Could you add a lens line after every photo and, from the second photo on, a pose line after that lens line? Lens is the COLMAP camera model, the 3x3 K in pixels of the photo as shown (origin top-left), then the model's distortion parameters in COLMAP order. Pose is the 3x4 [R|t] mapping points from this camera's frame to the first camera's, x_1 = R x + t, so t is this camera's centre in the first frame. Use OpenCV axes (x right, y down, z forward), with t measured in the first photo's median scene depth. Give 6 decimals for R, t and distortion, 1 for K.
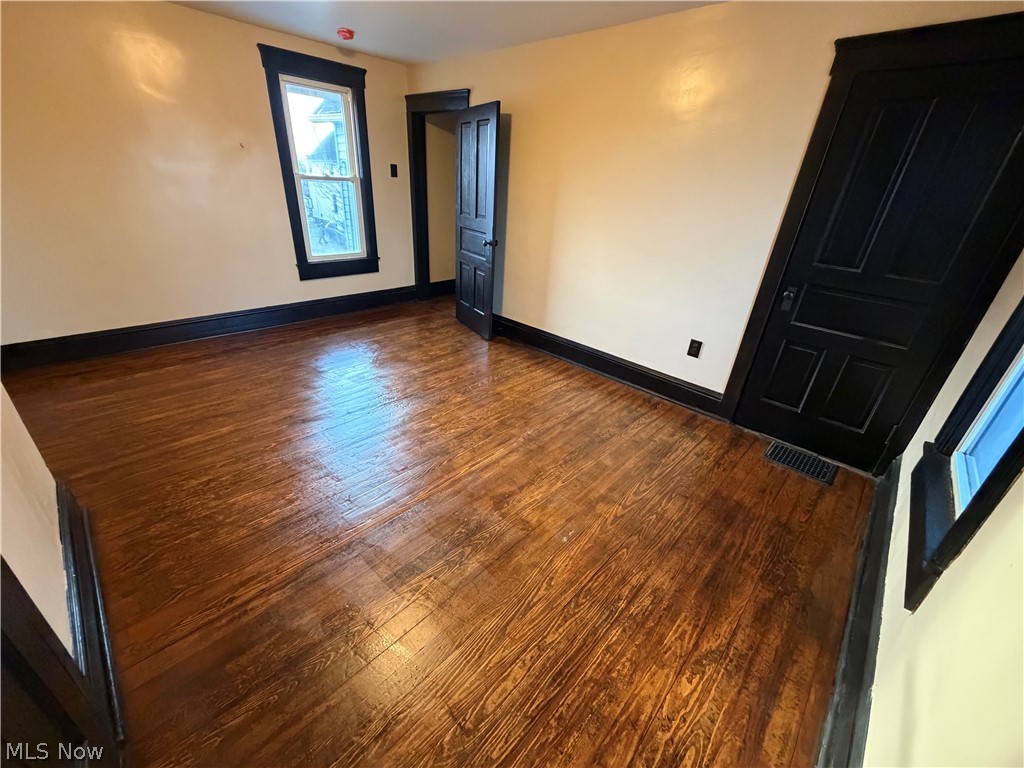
lens RADIAL K [[408.7, 0, 509.7], [0, 408.7, 383.4], [0, 0, 1]] dist [-0.000089, -0.000200]
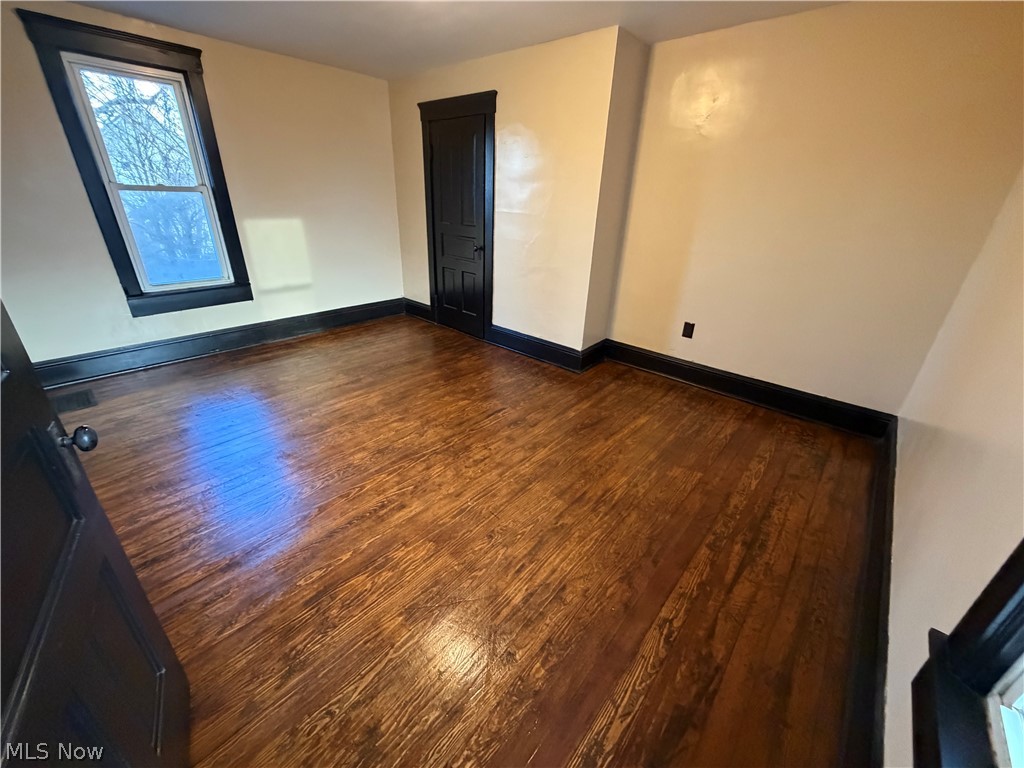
lens RADIAL K [[408.7, 0, 510.3], [0, 408.7, 382.5], [0, 0, 1]] dist [-0.000089, -0.000200]
pose [[-0.995080, -0.066407, -0.073522, -0.345743], [-0.098917, 0.624315, 0.774885, -0.692122], [-0.005557, 0.778345, -0.627812, 1.367590]]
